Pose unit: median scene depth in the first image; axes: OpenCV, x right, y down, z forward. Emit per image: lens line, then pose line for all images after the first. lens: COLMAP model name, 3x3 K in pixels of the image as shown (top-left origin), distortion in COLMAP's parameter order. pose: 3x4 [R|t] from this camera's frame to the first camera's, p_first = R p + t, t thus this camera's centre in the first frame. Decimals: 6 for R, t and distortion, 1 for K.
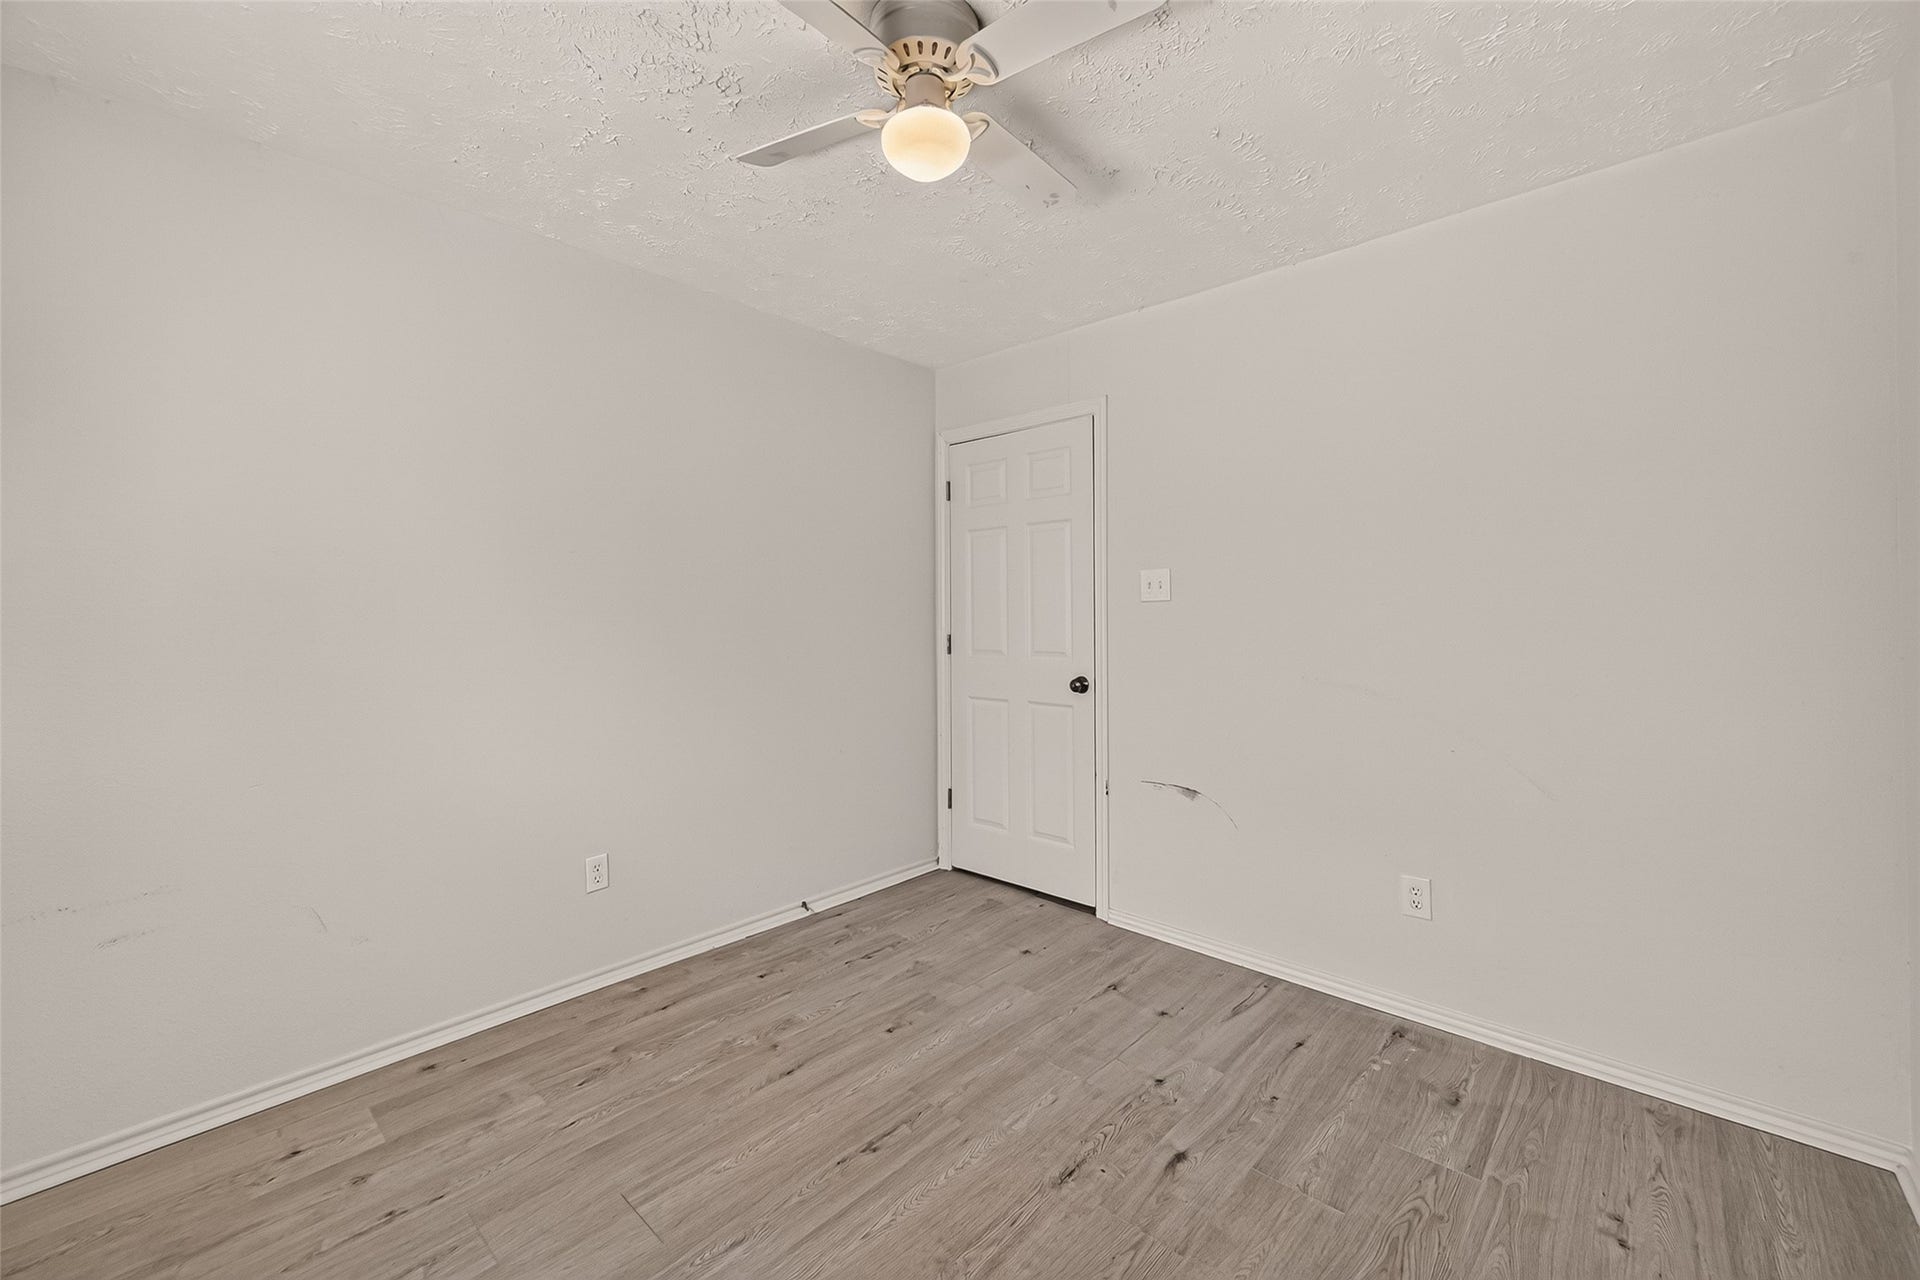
lens RADIAL K [[751.1, 0, 960.2], [0, 751.1, 632.0], [0, 0, 1]] dist [0.000607, -0.000037]
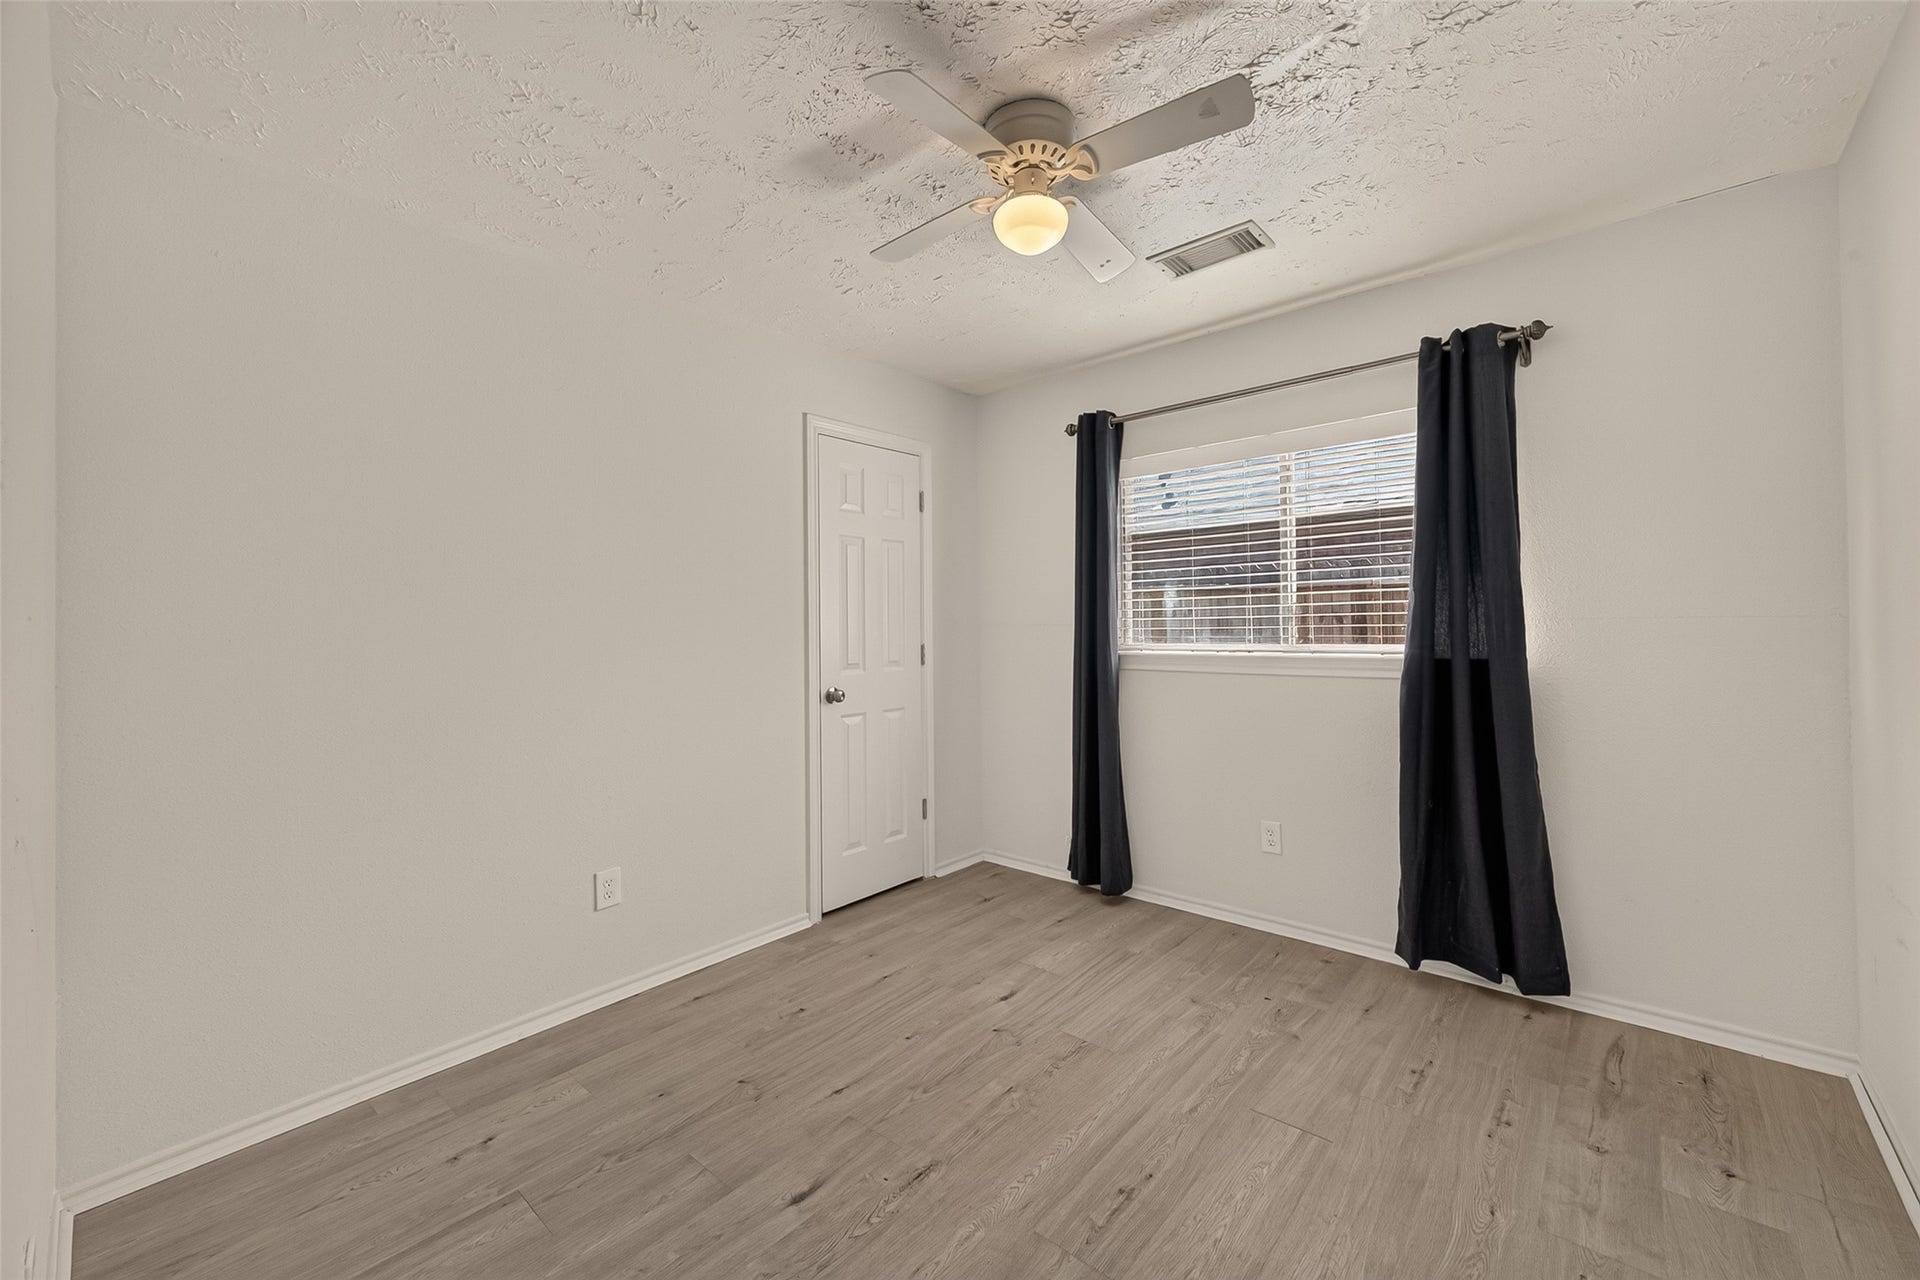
lens RADIAL K [[751.1, 0, 958.6], [0, 751.1, 624.2], [0, 0, 1]] dist [0.000607, -0.000037]
pose [[-0.999608, 0.022655, -0.016435, 0.092375], [0.022340, 0.999567, 0.019156, -0.043403], [0.016862, 0.018781, -0.999681, 1.990049]]
